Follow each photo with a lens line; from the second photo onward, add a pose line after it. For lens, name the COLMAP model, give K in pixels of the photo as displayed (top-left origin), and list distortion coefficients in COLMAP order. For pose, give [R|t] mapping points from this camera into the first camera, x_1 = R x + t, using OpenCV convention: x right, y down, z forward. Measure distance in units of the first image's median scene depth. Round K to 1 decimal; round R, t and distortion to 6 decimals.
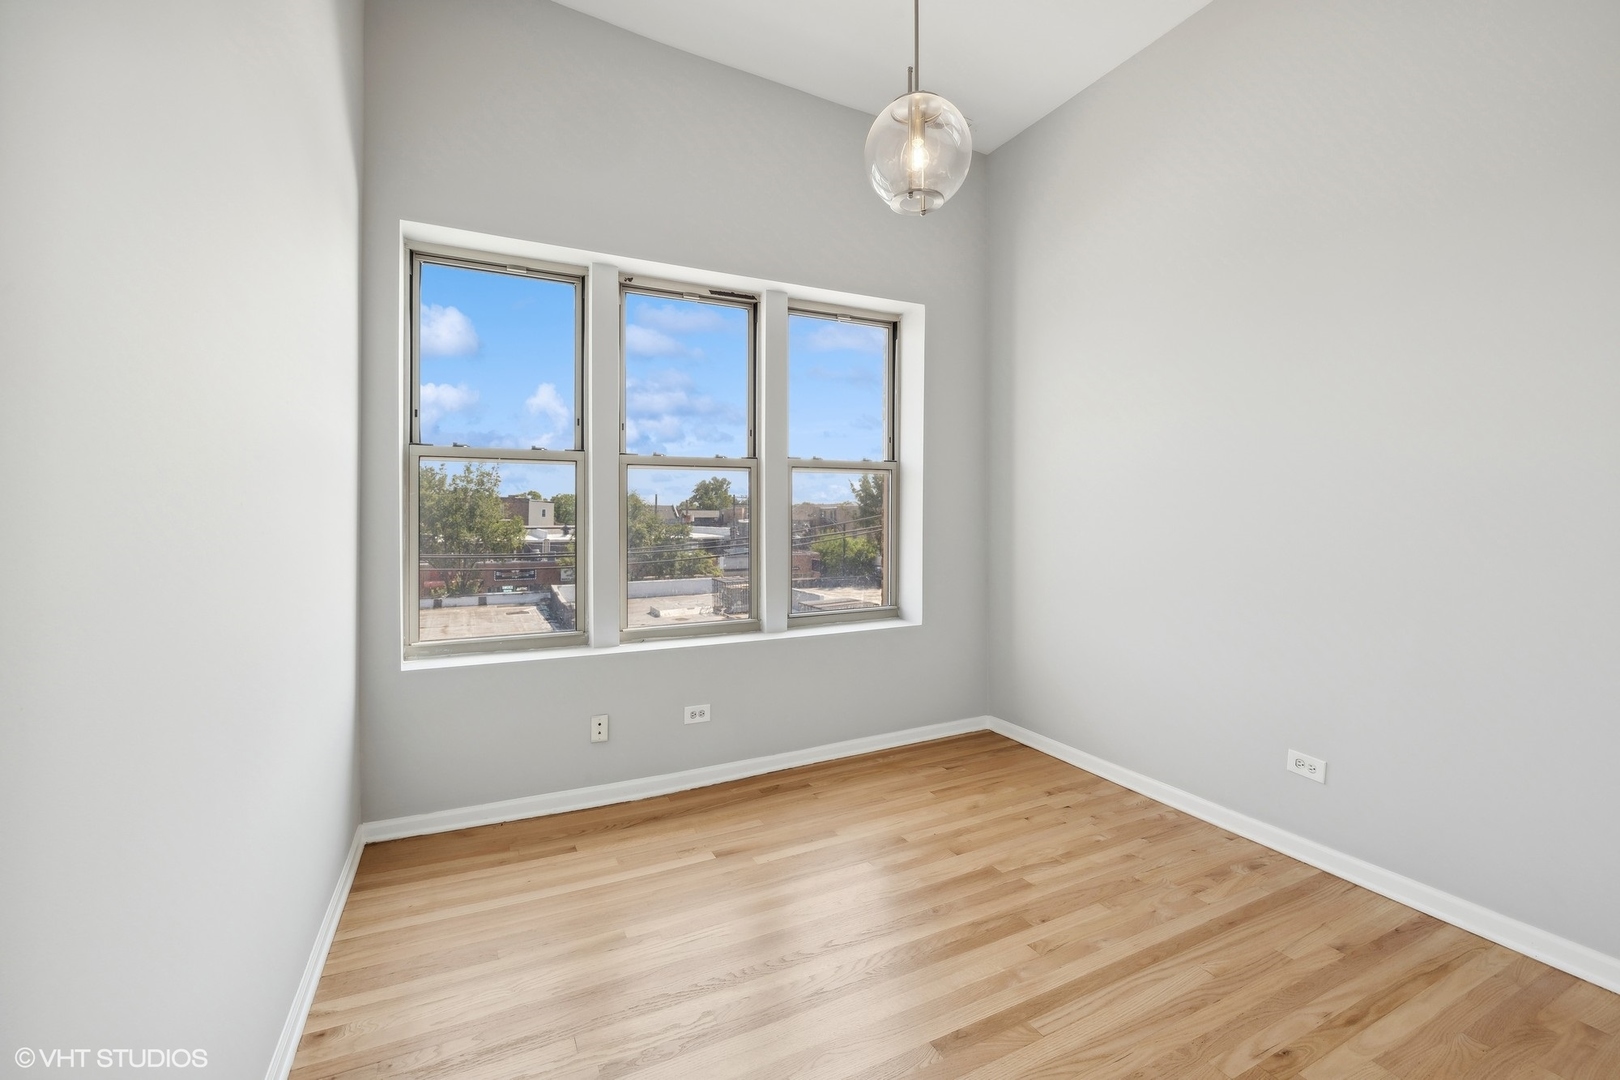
lens RADIAL K [[679.3, 0, 821.3], [0, 679.3, 528.8], [0, 0, 1]] dist [-0.000778, 0.000170]
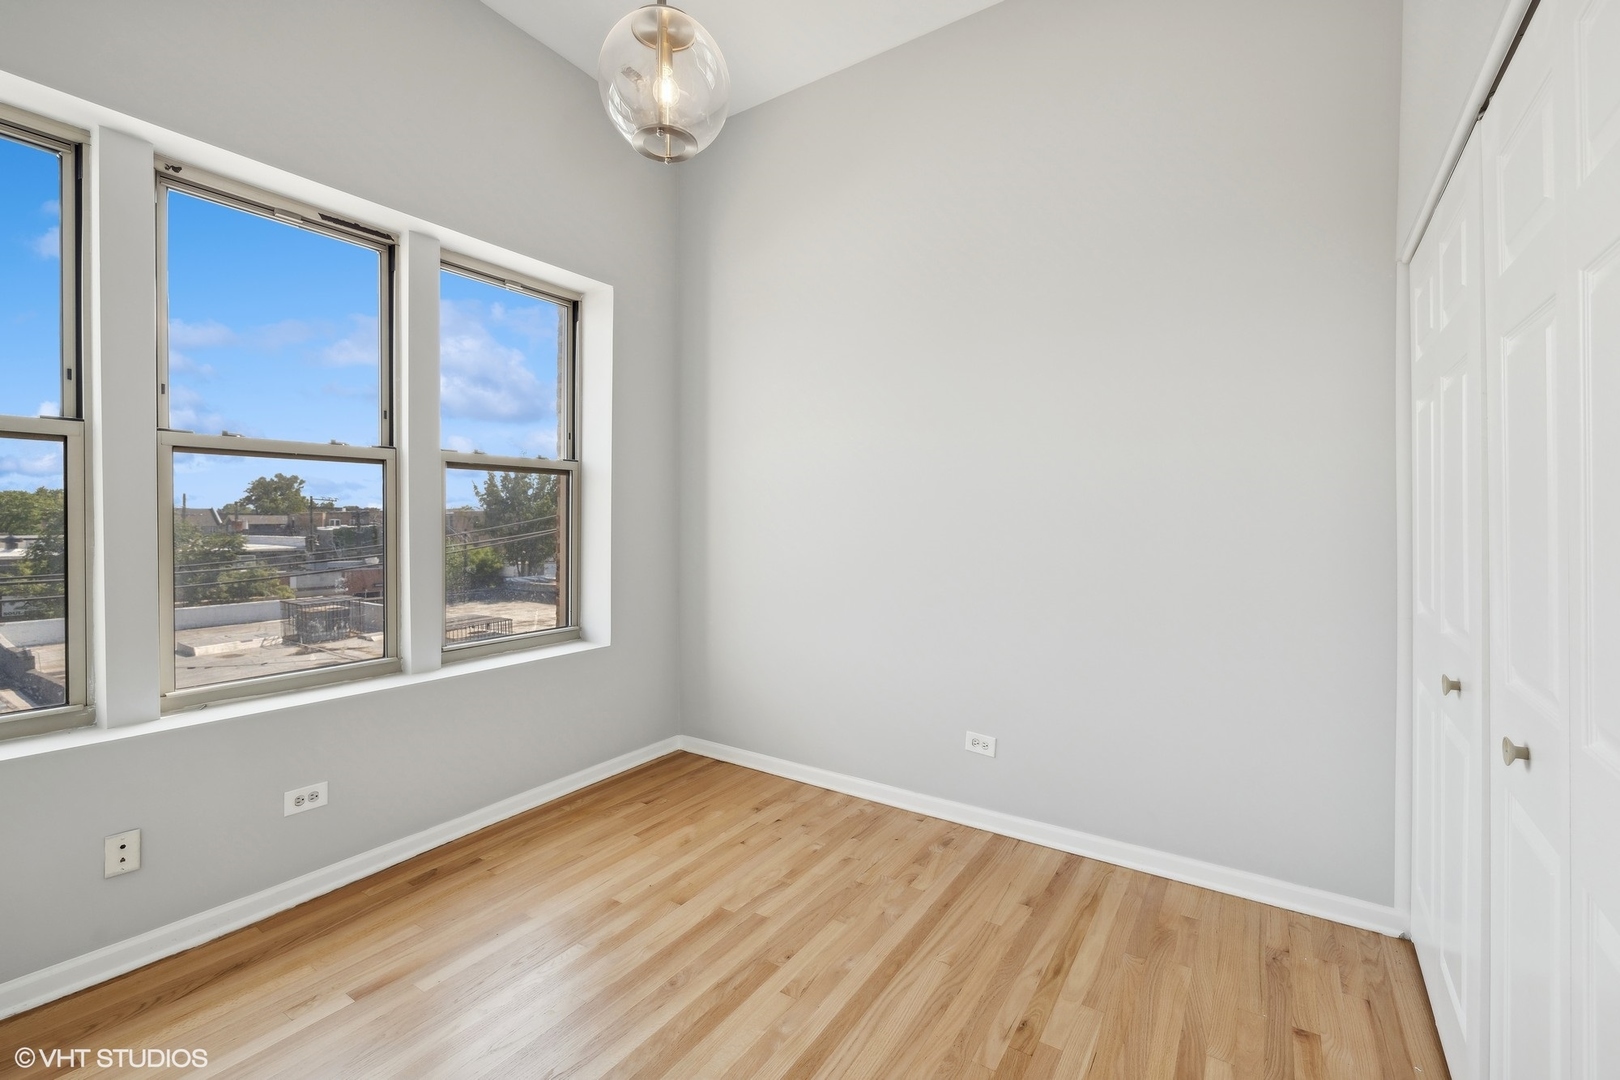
lens RADIAL K [[677.6, 0, 814.1], [0, 677.6, 536.1], [0, 0, 1]] dist [-0.000577, 0.000458]
pose [[0.872610, -0.008073, 0.488351, -0.066380], [0.007622, 0.999967, 0.002910, -0.003558], [-0.488358, 0.001183, 0.872643, 0.119933]]
